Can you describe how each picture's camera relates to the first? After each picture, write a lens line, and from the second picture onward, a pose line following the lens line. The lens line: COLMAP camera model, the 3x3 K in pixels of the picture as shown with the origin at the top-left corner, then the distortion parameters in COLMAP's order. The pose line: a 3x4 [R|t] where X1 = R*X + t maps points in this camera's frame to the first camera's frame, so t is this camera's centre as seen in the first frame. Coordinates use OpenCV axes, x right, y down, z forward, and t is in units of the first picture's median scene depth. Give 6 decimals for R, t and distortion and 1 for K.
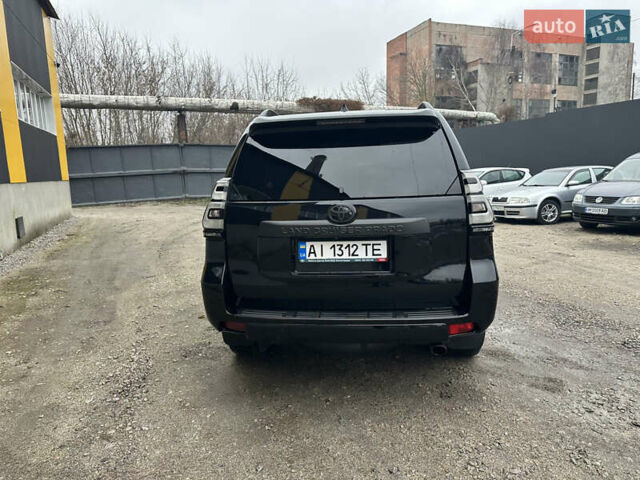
lens RADIAL K [[445.4, 0, 324.2], [0, 445.4, 242.0], [0, 0, 1]] dist [0.045449, -0.054055]
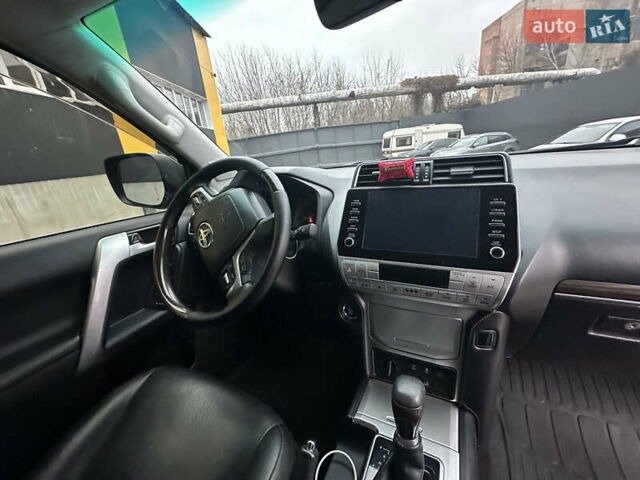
lens RADIAL K [[256.7, 0, 319.4], [0, 256.7, 240.8], [0, 0, 1]] dist [-0.003905, 0.000785]
pose [[0.930621, 0.055890, -0.361691, 0.068812], [0.018520, 0.979813, 0.199055, -0.136636], [0.365515, -0.191943, 0.910800, 0.914919]]
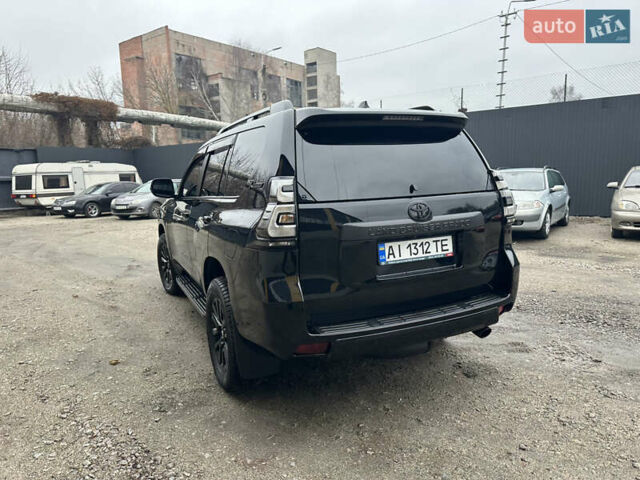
lens RADIAL K [[445.4, 0, 323.6], [0, 445.4, 242.1], [0, 0, 1]] dist [0.045449, -0.054055]
pose [[0.850759, -0.075195, 0.520149, -0.308388], [0.086786, 0.996225, 0.002072, -0.007664], [-0.518341, 0.043379, 0.854073, 0.126562]]
